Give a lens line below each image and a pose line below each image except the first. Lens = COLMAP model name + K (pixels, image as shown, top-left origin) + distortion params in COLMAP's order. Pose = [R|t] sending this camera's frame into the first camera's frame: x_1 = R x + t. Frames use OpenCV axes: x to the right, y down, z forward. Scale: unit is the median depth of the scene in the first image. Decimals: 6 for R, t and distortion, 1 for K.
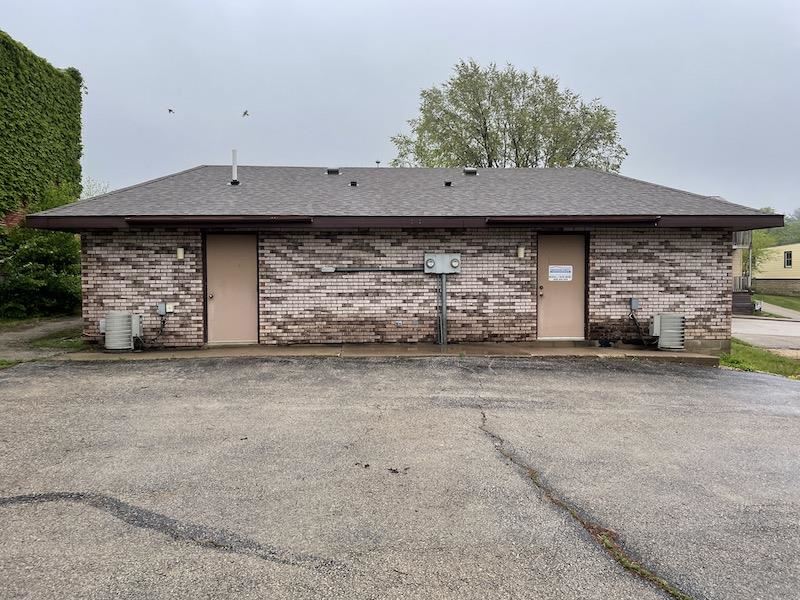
lens RADIAL K [[607.3, 0, 400.0], [0, 607.3, 300.0], [0, 0, 1]] dist [-0.001073, 0.000139]
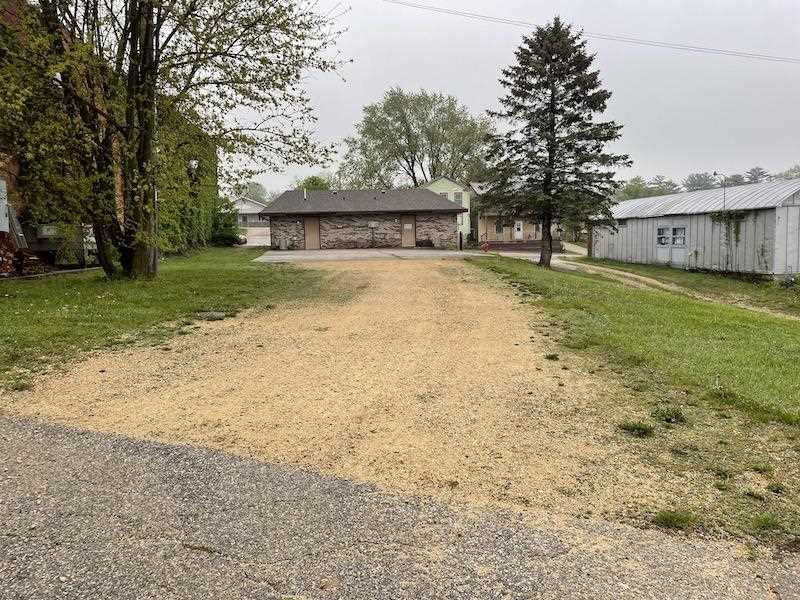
lens RADIAL K [[607.3, 0, 400.0], [0, 607.3, 300.0], [0, 0, 1]] dist [-0.001073, 0.000139]
pose [[0.995770, -0.028103, 0.087482, -0.025582], [0.022862, 0.997916, 0.060347, 0.045049], [-0.088995, -0.058092, 0.994337, -0.677558]]
